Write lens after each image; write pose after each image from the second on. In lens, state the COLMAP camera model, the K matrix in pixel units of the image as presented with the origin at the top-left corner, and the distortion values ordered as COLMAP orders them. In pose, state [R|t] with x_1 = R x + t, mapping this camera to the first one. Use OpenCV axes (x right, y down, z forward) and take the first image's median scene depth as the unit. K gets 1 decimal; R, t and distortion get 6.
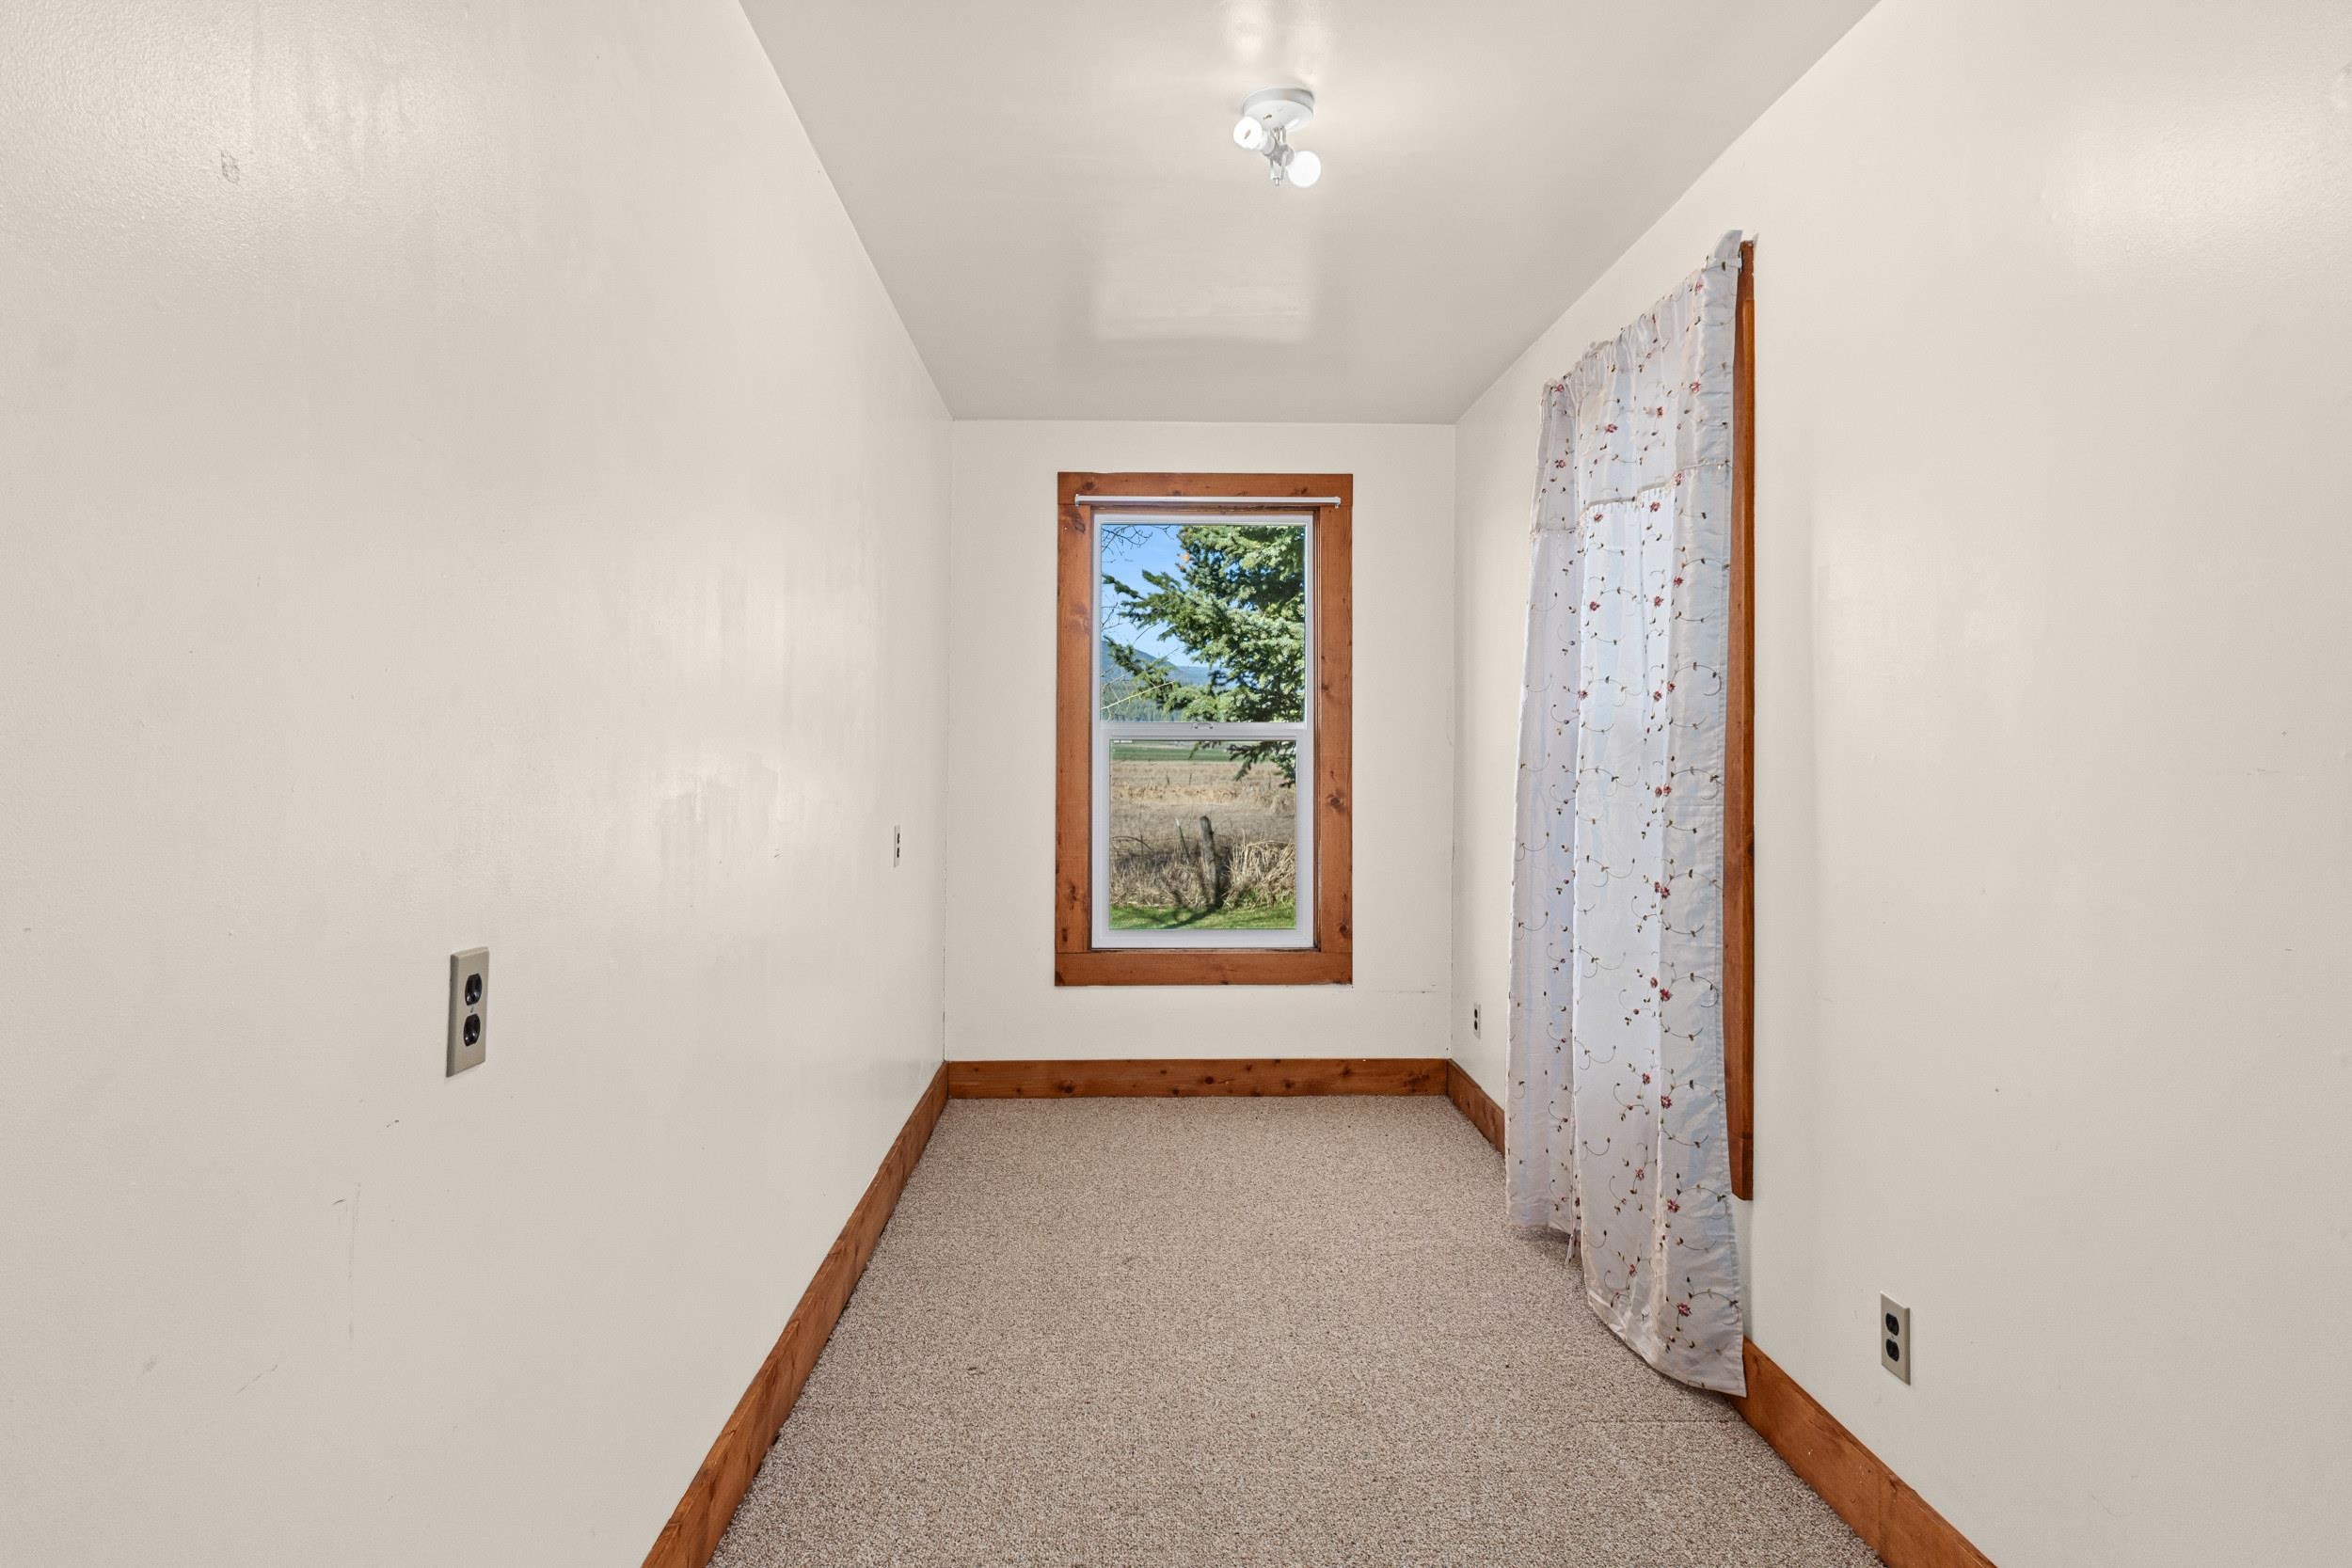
lens RADIAL K [[1363.4, 0, 1176.6], [0, 1363.4, 776.9], [0, 0, 1]] dist [-0.000891, -0.000267]
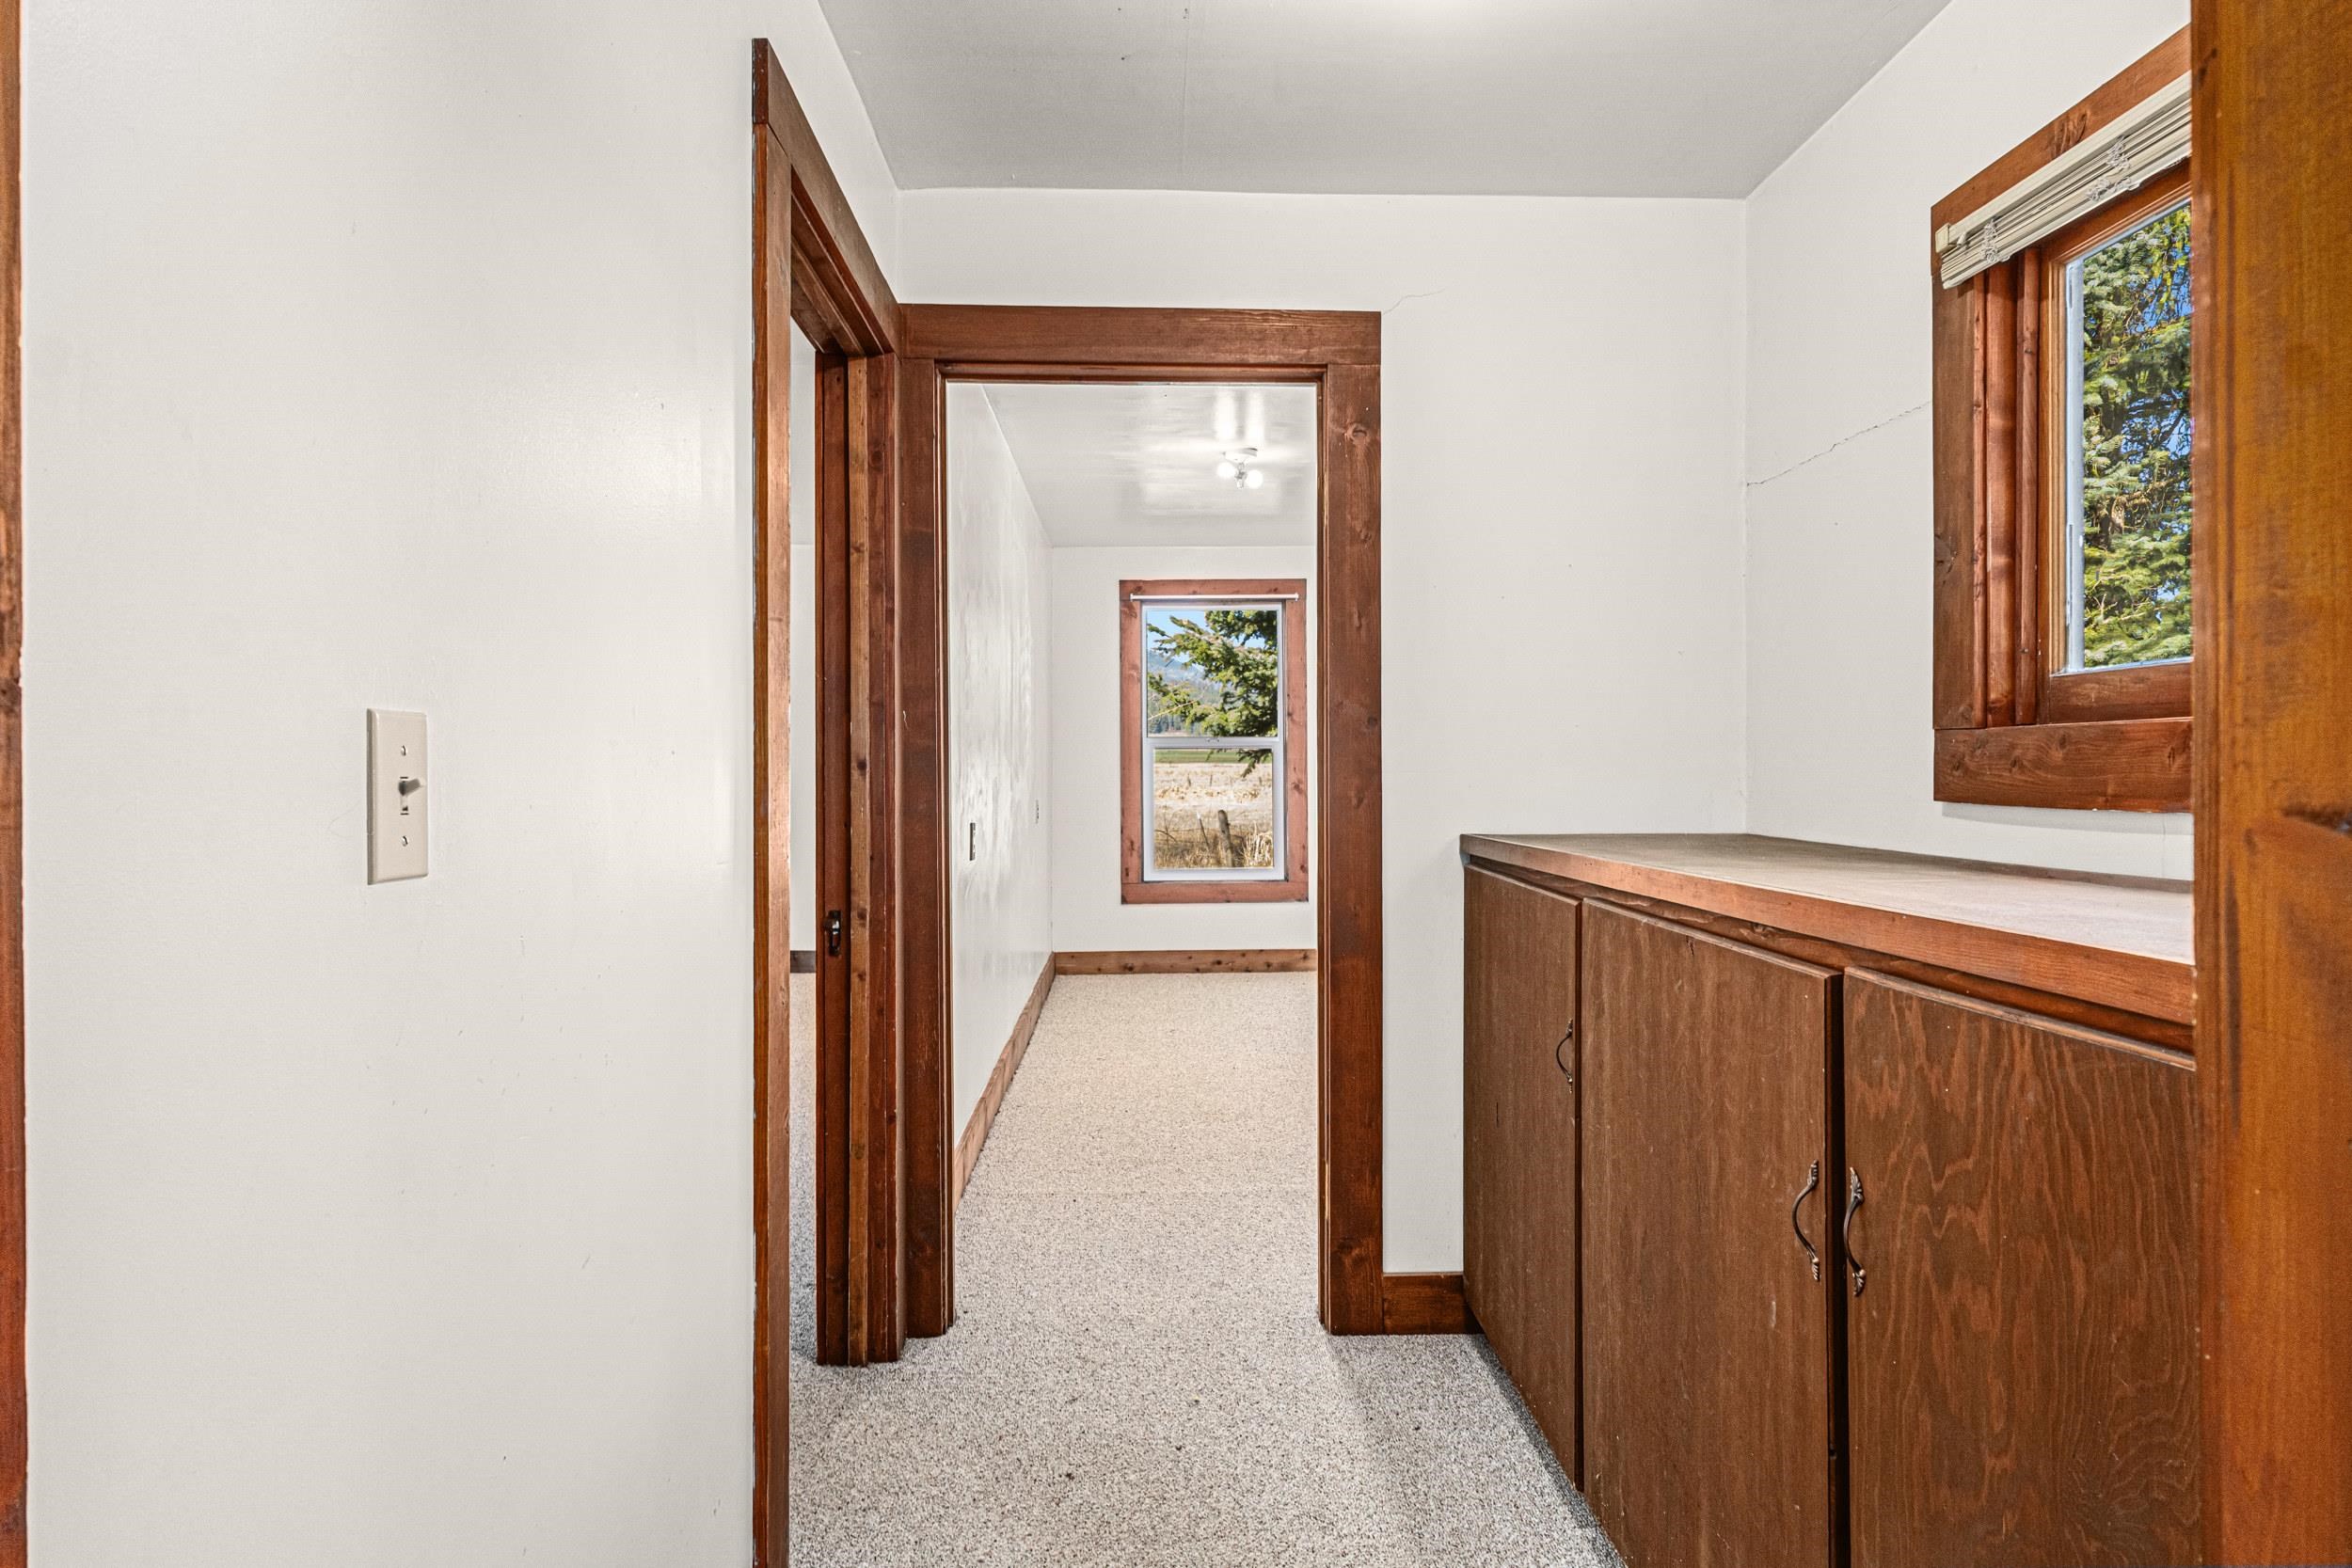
lens RADIAL K [[1363.4, 0, 1177.9], [0, 1363.4, 779.3], [0, 0, 1]] dist [-0.000891, -0.000267]
pose [[0.999851, -0.009493, -0.014395, 0.000726], [0.009491, 0.999955, -0.000178, 0.005024], [0.014396, 0.000042, 0.999896, -0.338141]]
